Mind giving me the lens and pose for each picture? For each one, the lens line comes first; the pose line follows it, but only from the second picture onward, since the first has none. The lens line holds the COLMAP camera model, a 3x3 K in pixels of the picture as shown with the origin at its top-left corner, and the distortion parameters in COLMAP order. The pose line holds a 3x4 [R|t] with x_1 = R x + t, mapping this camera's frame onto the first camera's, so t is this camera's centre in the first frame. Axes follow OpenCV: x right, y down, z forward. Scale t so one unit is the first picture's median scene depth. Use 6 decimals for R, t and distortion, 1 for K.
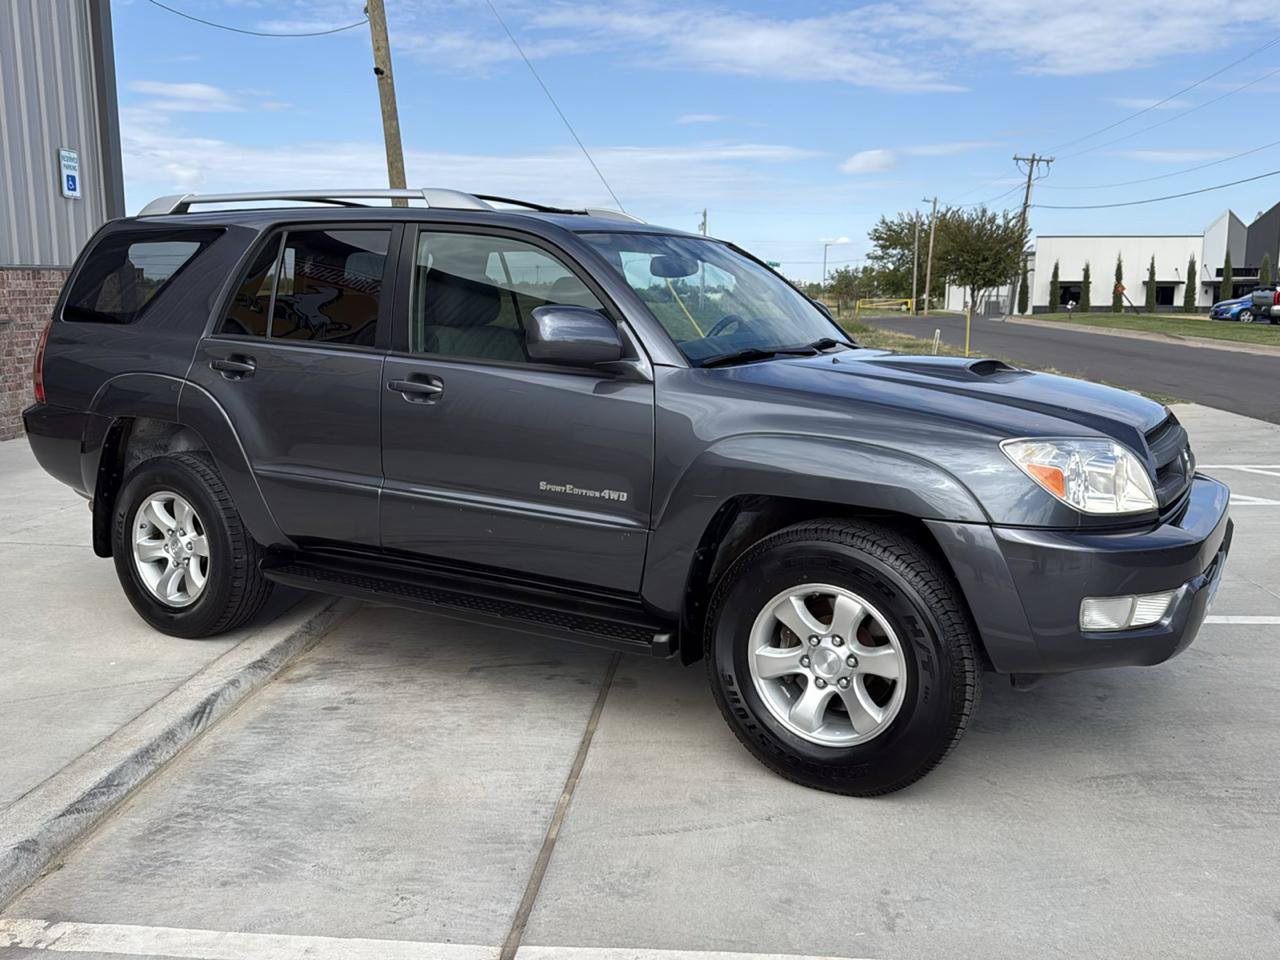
lens RADIAL K [[1136.1, 0, 646.6], [0, 1136.1, 484.5], [0, 0, 1]] dist [0.165498, -0.348122]
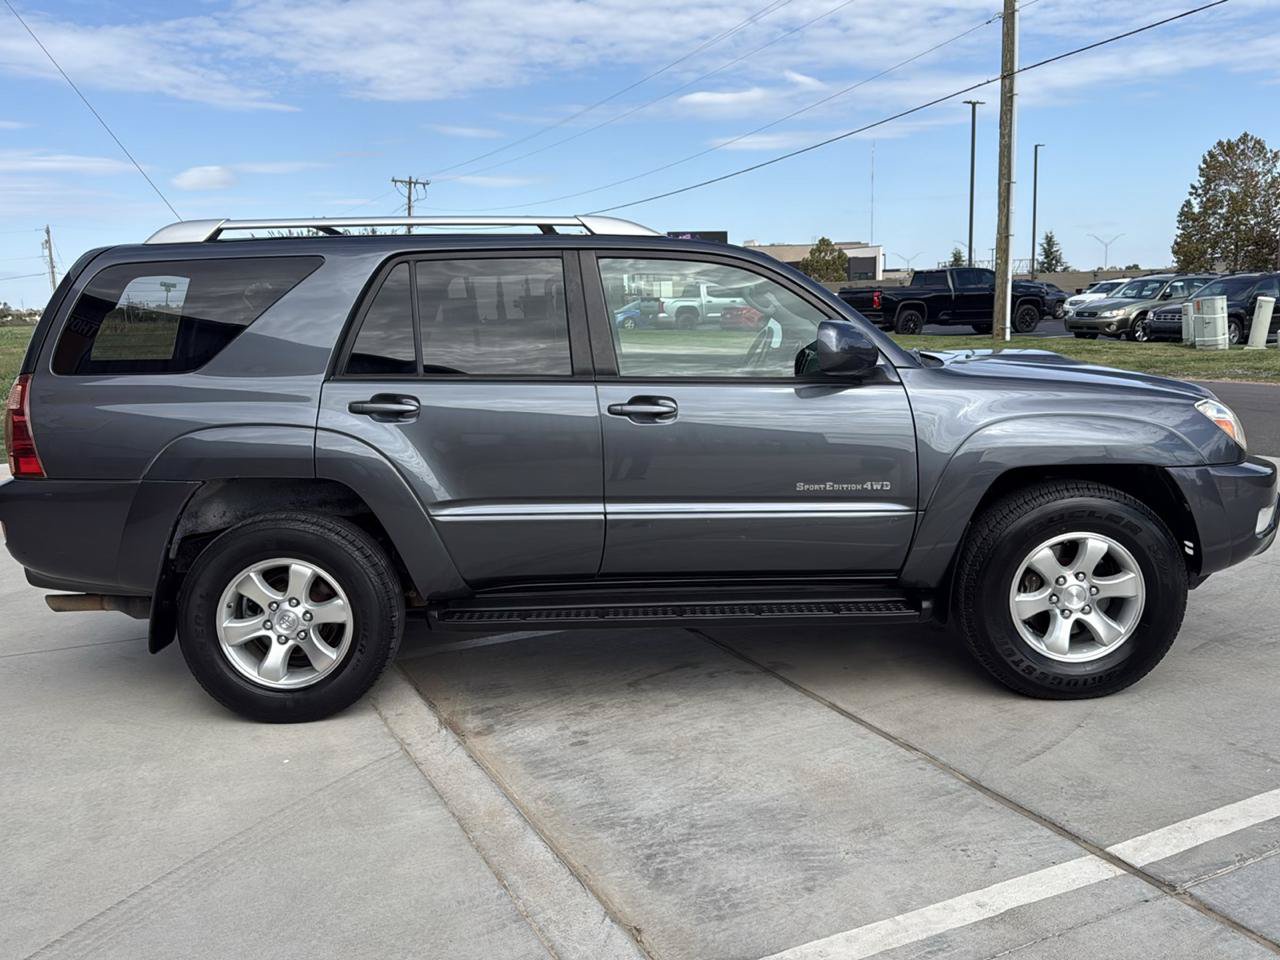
lens RADIAL K [[1124.6, 0, 642.2], [0, 1124.6, 484.4], [0, 0, 1]] dist [0.179690, -0.364477]
pose [[0.857156, -0.115469, 0.501946, -0.713979], [0.124000, 0.992145, 0.016485, -0.035339], [-0.499907, 0.048111, 0.864742, 0.129948]]
